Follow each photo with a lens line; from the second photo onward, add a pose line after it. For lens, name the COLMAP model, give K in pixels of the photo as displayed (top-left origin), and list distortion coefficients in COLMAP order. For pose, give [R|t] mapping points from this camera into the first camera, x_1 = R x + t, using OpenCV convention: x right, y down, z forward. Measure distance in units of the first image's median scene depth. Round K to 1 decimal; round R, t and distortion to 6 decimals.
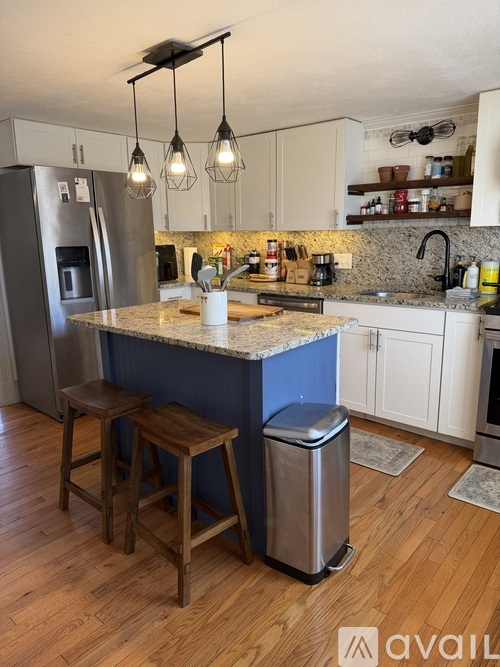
lens RADIAL K [[464.6, 0, 250.0], [0, 464.6, 333.5], [0, 0, 1]] dist [0.100694, -0.146813]
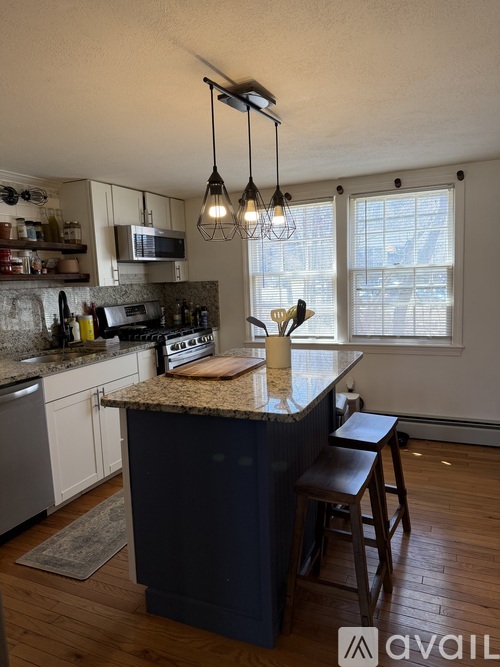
lens RADIAL K [[464.6, 0, 250.0], [0, 464.6, 333.5], [0, 0, 1]] dist [0.100694, -0.146813]
pose [[-0.286295, -0.085819, 0.954290, -0.725125], [0.251032, 0.954471, 0.161147, -0.189666], [-0.924672, 0.285694, -0.251717, 0.892725]]
